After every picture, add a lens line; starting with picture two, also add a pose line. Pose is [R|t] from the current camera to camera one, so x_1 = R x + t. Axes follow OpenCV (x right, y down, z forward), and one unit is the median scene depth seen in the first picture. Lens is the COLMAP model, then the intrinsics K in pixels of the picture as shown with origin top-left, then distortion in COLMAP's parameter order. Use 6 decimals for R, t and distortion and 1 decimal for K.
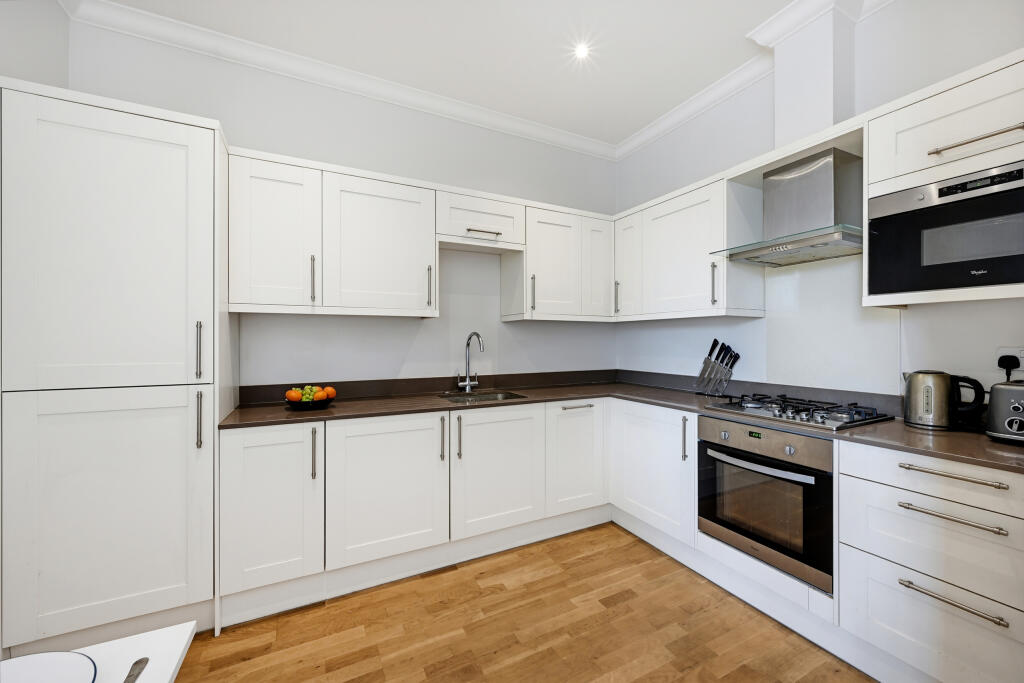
lens RADIAL K [[396.2, 0, 512.0], [0, 396.2, 341.5], [0, 0, 1]] dist [0.000204, -0.000004]
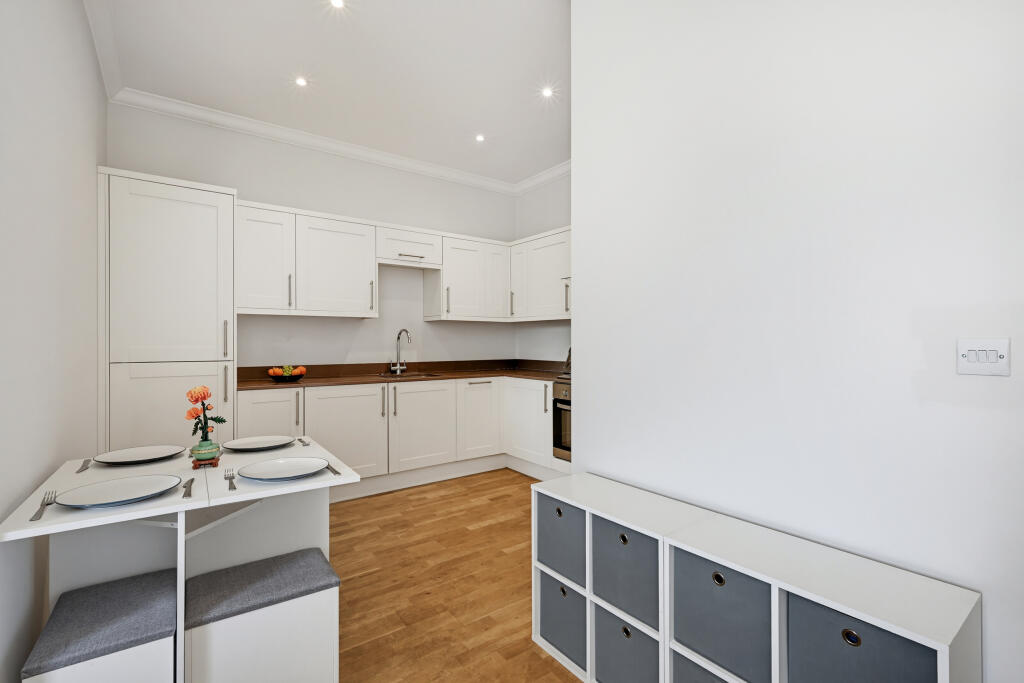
lens RADIAL K [[457.2, 0, 512.0], [0, 457.2, 341.5], [0, 0, 1]] dist [-0.000318, -0.000009]
pose [[0.986367, -0.000135, 0.164558, 0.013903], [0.000882, 0.999990, -0.004467, 0.030556], [-0.164555, 0.004551, 0.986357, -0.695916]]
